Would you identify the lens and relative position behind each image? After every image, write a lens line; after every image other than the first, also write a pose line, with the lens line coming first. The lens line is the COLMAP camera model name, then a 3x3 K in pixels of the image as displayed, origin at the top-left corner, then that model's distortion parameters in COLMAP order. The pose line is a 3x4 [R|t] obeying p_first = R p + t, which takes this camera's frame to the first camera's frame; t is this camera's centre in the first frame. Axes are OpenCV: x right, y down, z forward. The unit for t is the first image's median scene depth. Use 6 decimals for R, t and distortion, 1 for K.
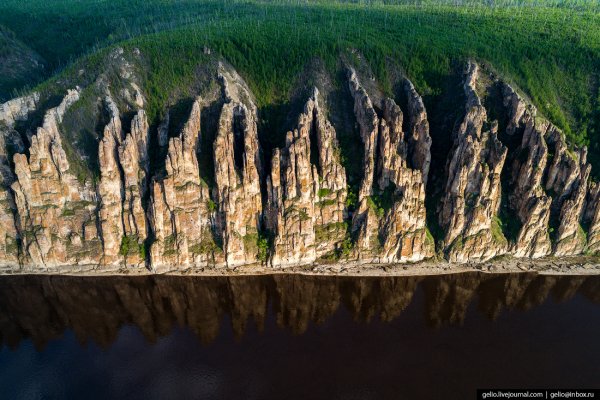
lens RADIAL K [[427.7, 0, 303.4], [0, 427.7, 200.5], [0, 0, 1]] dist [0.007953, -0.004538]
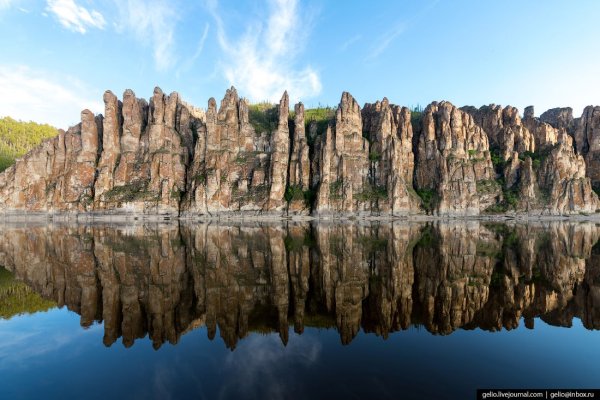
lens RADIAL K [[257.1, 0, 298.0], [0, 257.1, 198.7], [0, 0, 1]] dist [0.010699, -0.000820]
pose [[0.999862, 0.000791, -0.016616, -0.379894], [-0.008860, 0.870710, -0.491717, 0.408270], [0.014079, 0.491796, 0.870596, 0.475330]]
